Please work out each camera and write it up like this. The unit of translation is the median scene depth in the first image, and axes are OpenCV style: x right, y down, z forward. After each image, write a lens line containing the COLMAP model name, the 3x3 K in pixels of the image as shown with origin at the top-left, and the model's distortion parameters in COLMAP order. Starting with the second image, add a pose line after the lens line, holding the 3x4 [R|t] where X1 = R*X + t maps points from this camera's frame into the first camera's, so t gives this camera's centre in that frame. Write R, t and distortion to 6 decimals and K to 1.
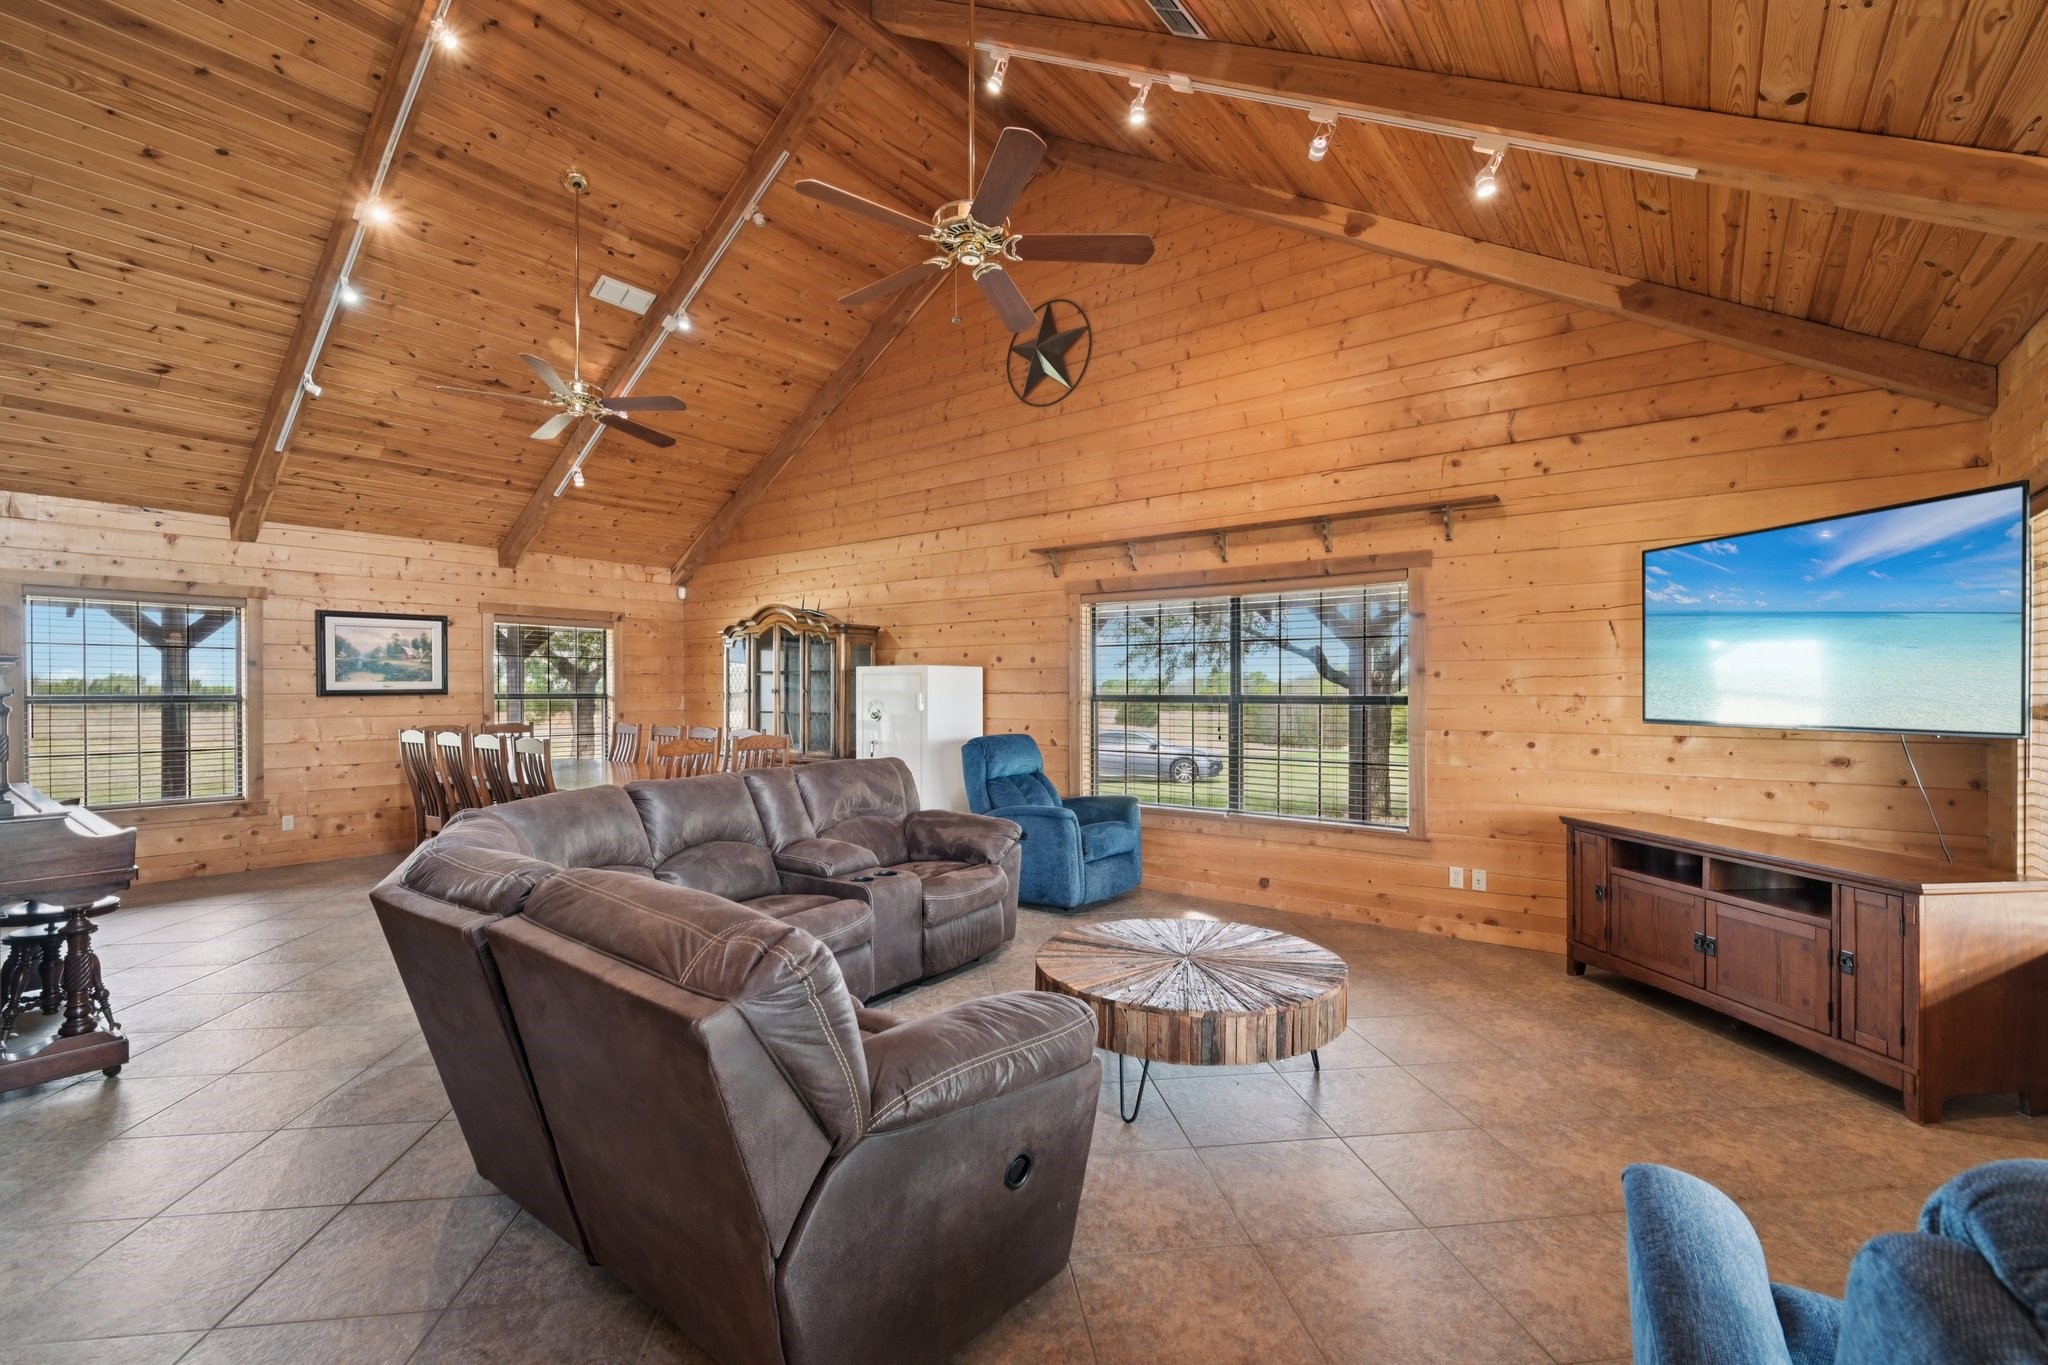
lens RADIAL K [[884.2, 0, 1027.1], [0, 884.2, 687.9], [0, 0, 1]] dist [0.003935, 0.000012]
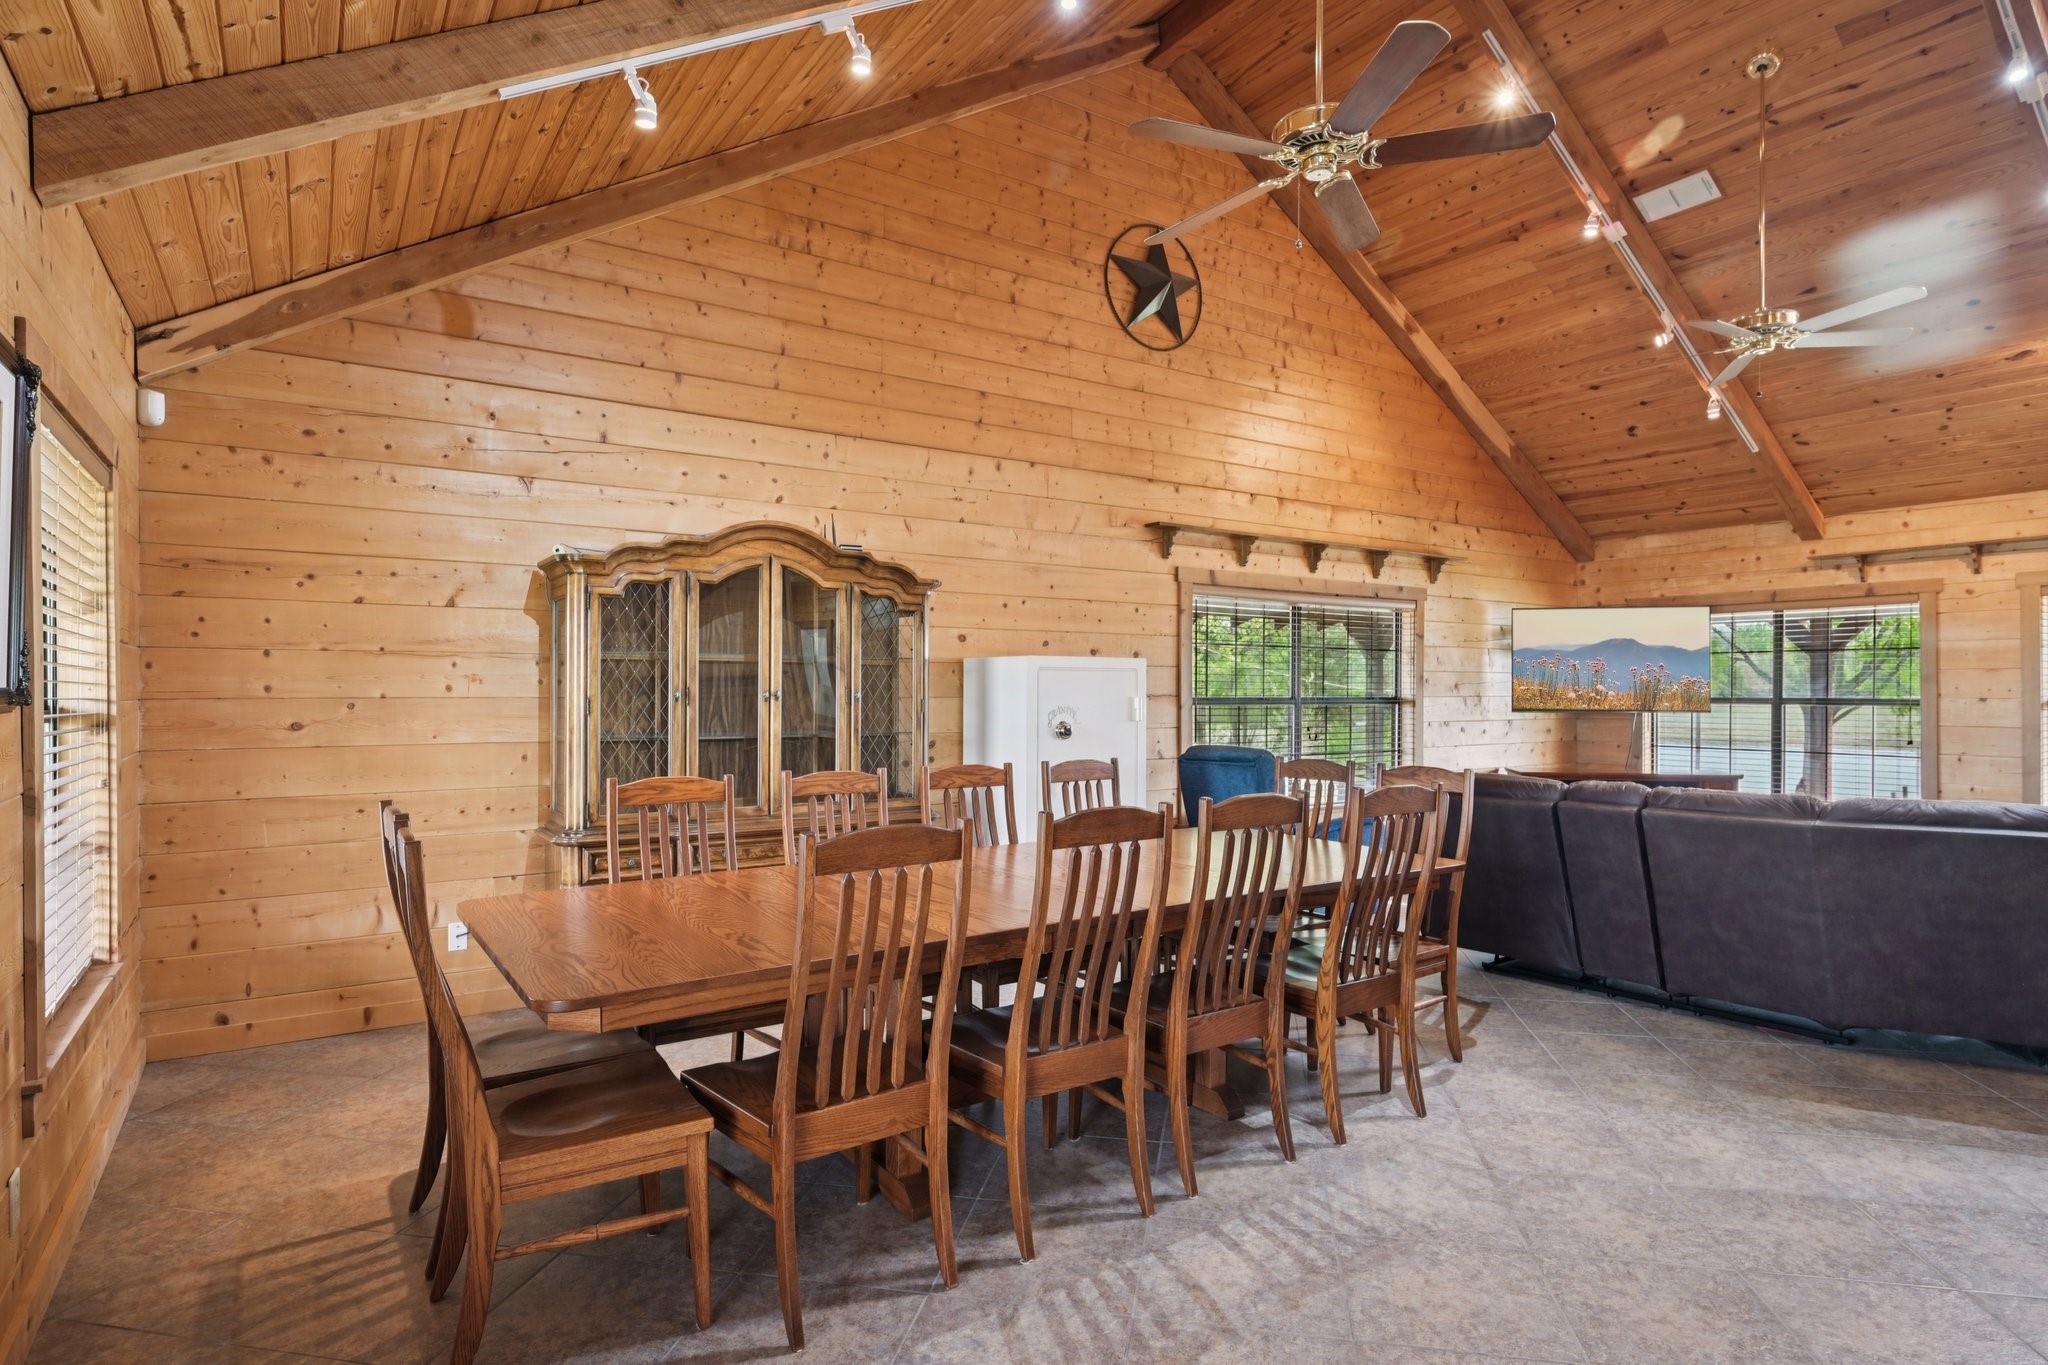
lens RADIAL K [[1057.0, 0, 1031.0], [0, 1057.0, 685.3], [0, 0, 1]] dist [0.007074, -0.000766]
pose [[0.317528, 0.004415, 0.948239, -0.917624], [-0.001275, 0.999990, -0.004229, 0.000033], [-0.948248, 0.000134, 0.317531, 0.764710]]
